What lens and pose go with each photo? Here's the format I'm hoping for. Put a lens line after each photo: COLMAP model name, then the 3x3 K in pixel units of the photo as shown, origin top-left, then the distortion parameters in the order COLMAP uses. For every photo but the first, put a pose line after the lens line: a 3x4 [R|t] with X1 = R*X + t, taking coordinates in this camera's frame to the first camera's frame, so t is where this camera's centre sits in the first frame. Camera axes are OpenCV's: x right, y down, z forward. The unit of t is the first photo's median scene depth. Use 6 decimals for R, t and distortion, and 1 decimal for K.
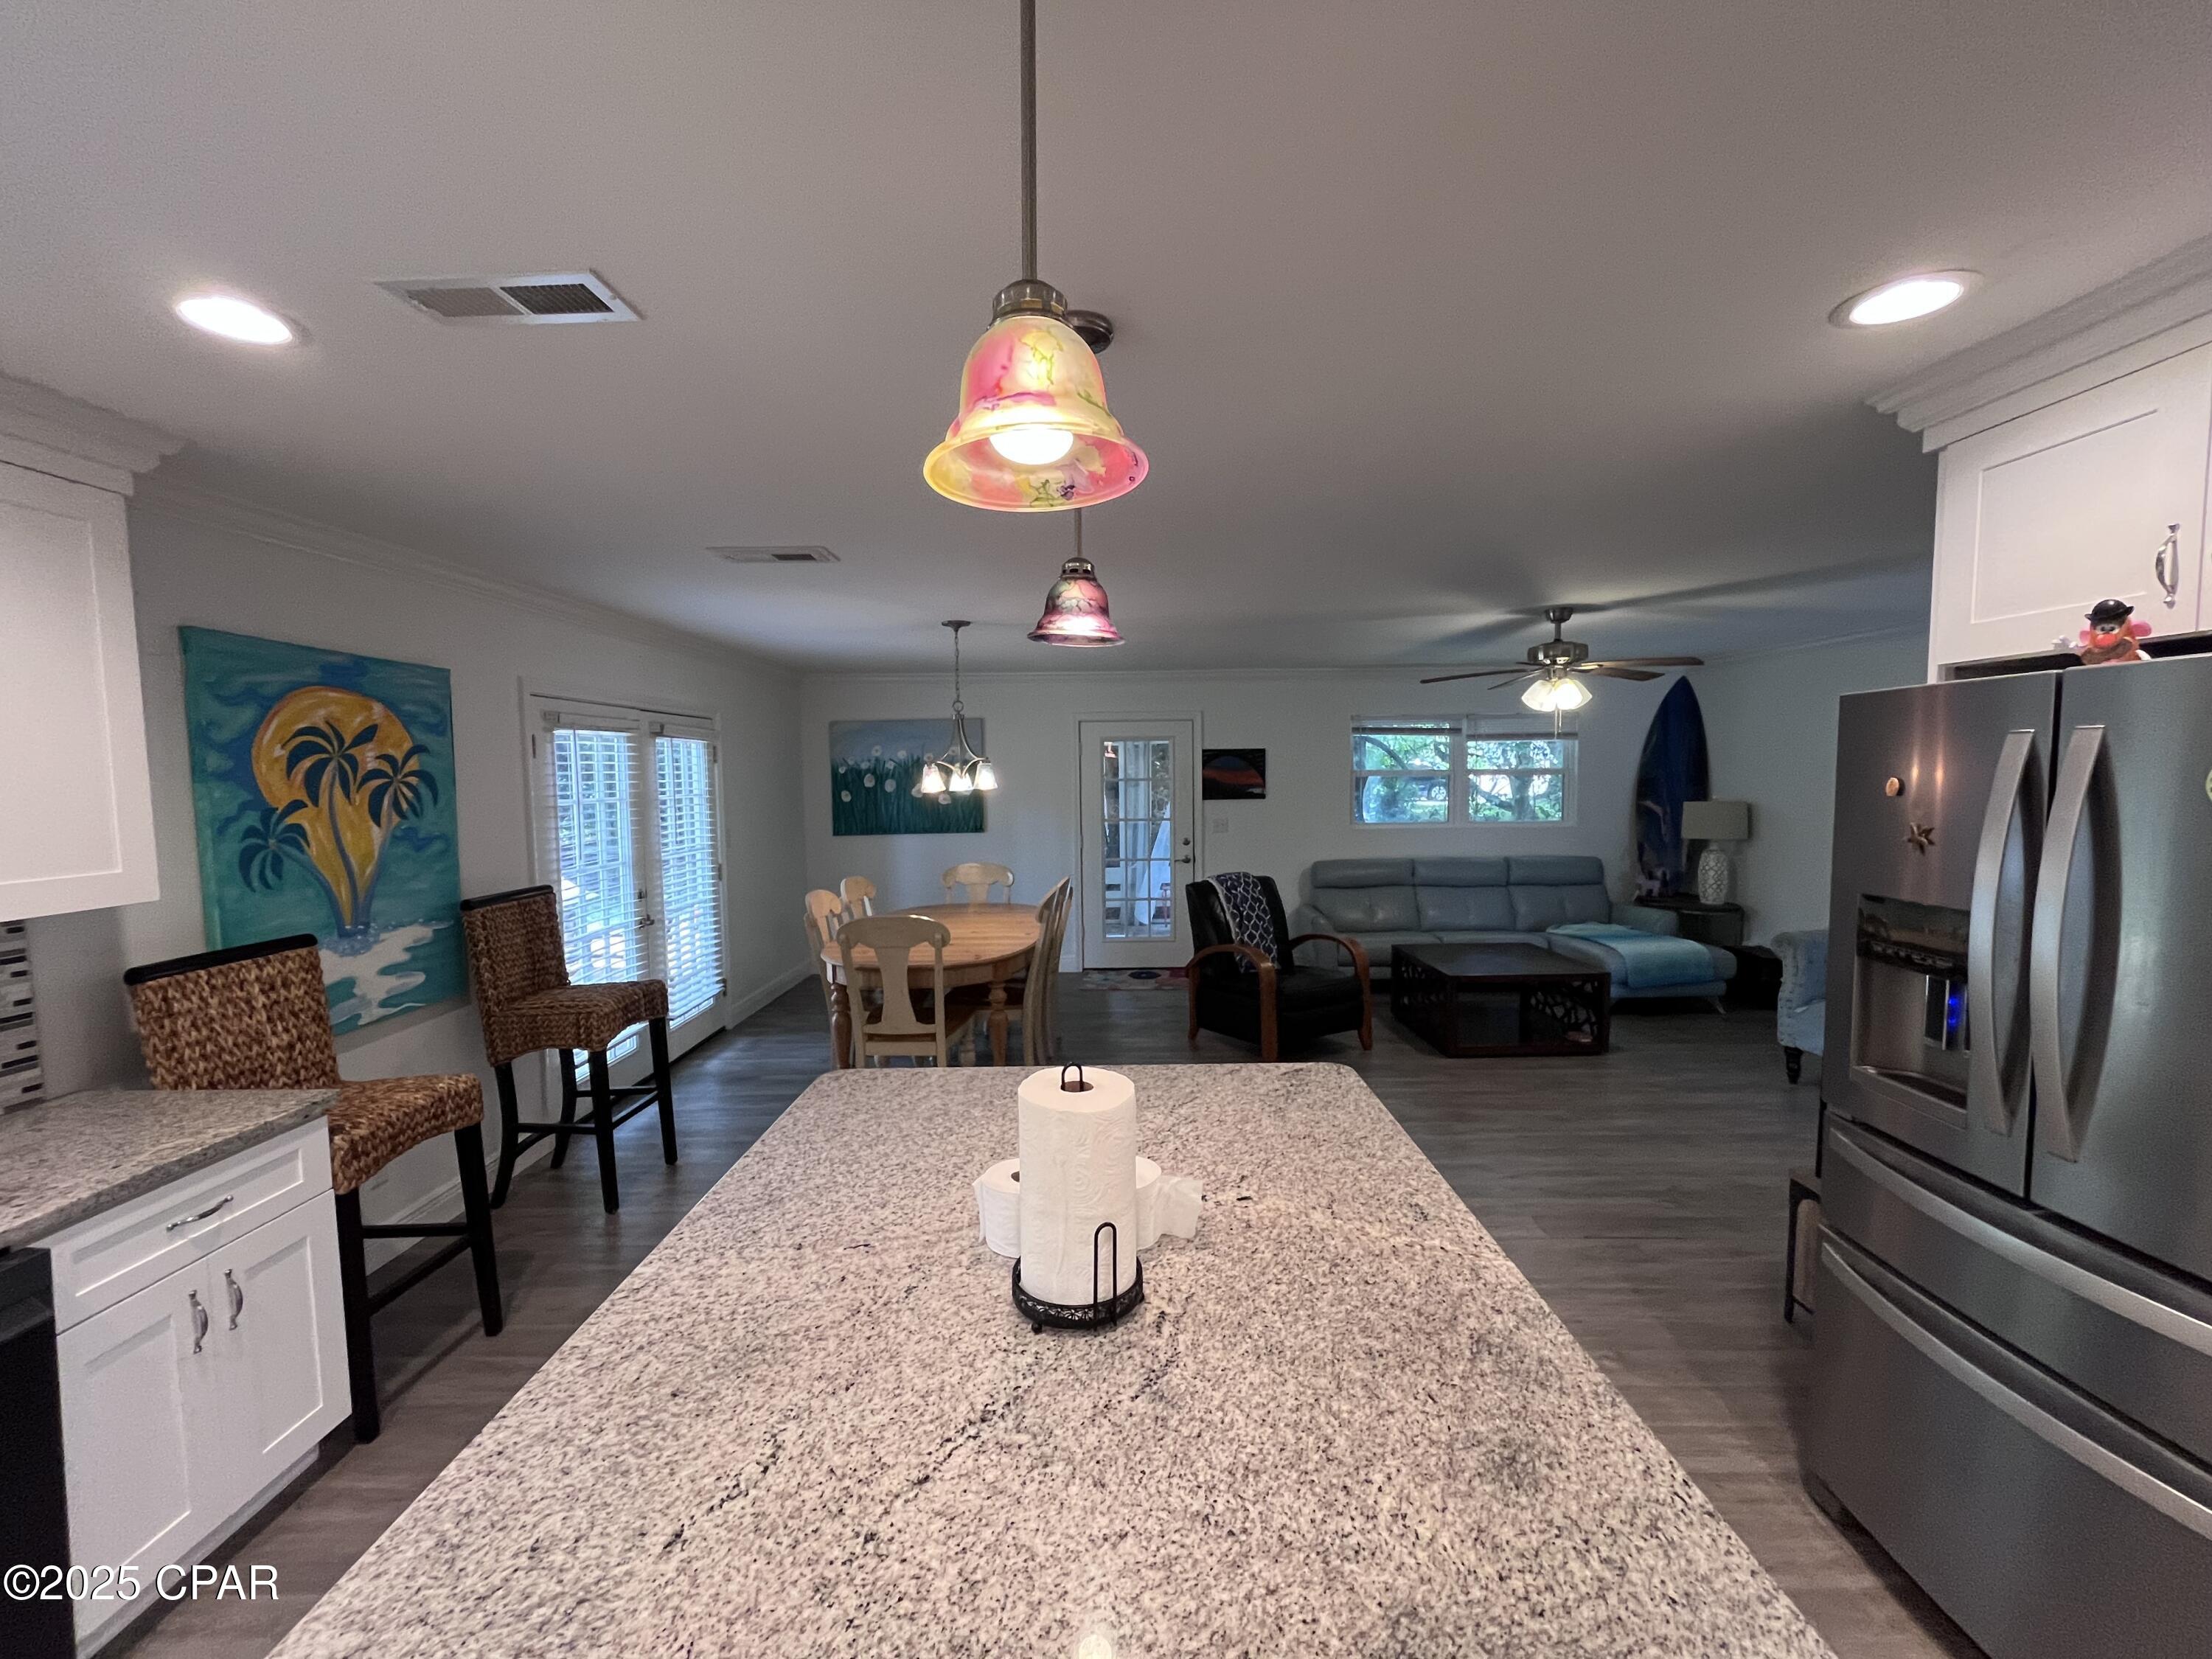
lens RADIAL K [[898.5, 0, 1101.7], [0, 898.5, 833.2], [0, 0, 1]] dist [0.001924, 0.000122]
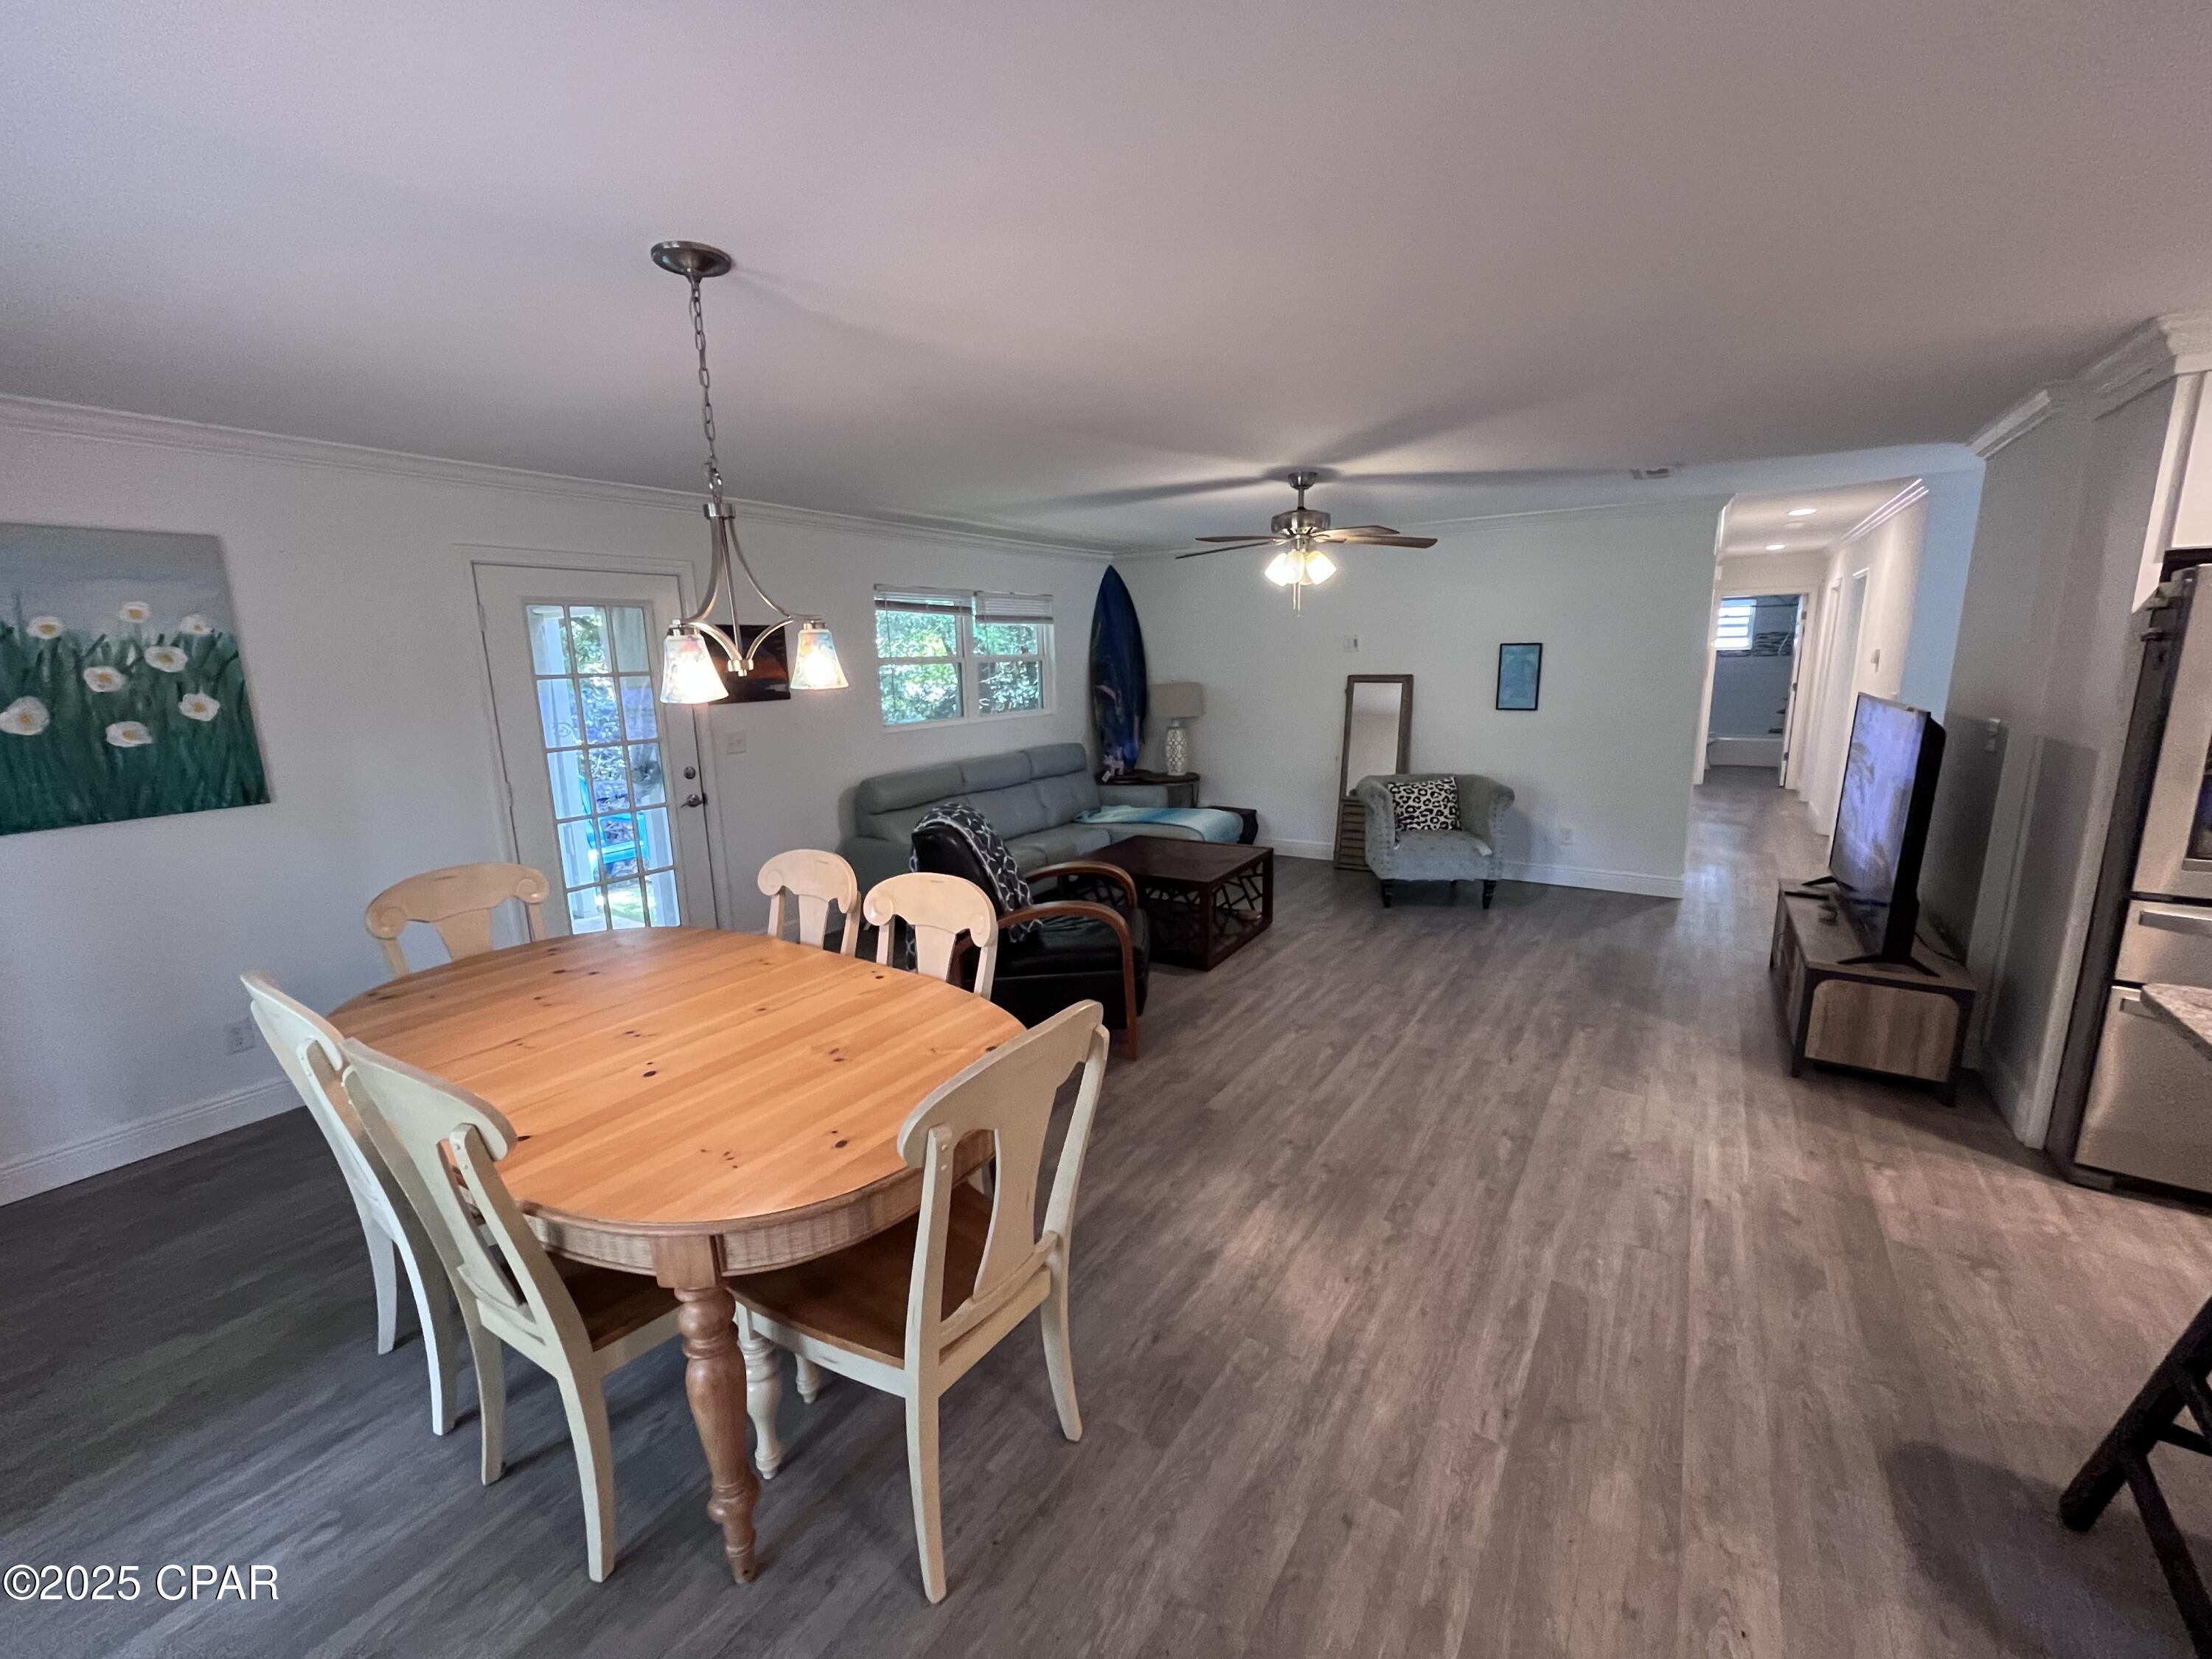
lens RADIAL K [[898.5, 0, 1109.2], [0, 898.5, 833.4], [0, 0, 1]] dist [0.001924, 0.000122]
pose [[0.540906, -0.166722, 0.824393, -0.605459], [0.074038, 0.985790, 0.150785, -0.049950], [-0.837818, -0.020524, 0.545564, 0.905636]]
